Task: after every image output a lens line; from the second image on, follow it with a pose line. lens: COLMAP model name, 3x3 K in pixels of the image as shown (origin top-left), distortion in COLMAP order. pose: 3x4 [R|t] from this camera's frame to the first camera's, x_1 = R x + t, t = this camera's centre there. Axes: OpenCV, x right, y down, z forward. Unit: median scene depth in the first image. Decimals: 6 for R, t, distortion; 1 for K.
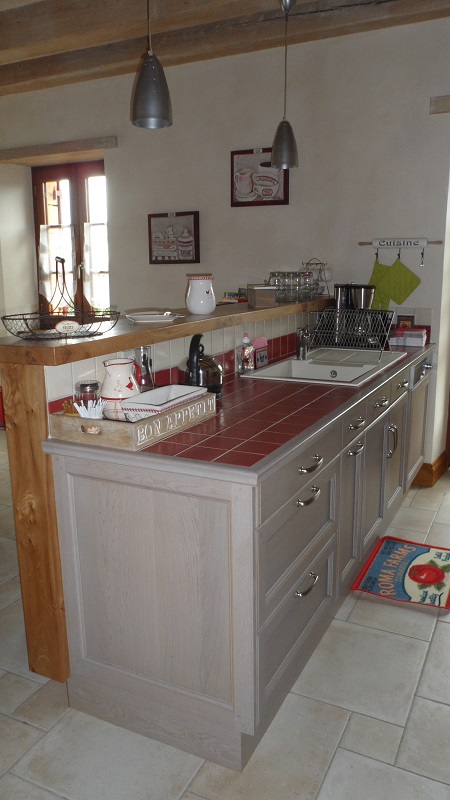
lens RADIAL K [[633.4, 0, 225.0], [0, 633.4, 400.0], [0, 0, 1]] dist [-0.111271, 0.177792]
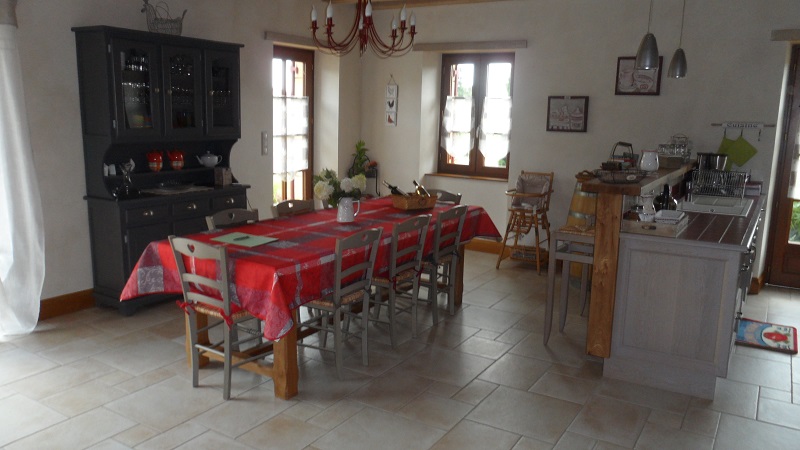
lens RADIAL K [[633.4, 0, 397.7], [0, 633.4, 228.9], [0, 0, 1]] dist [-0.111271, 0.177792]
pose [[0.994977, 0.042791, -0.090496, -0.351216], [-0.045060, 0.998715, -0.023177, 0.056654], [0.089388, 0.027139, 0.995627, -0.474975]]
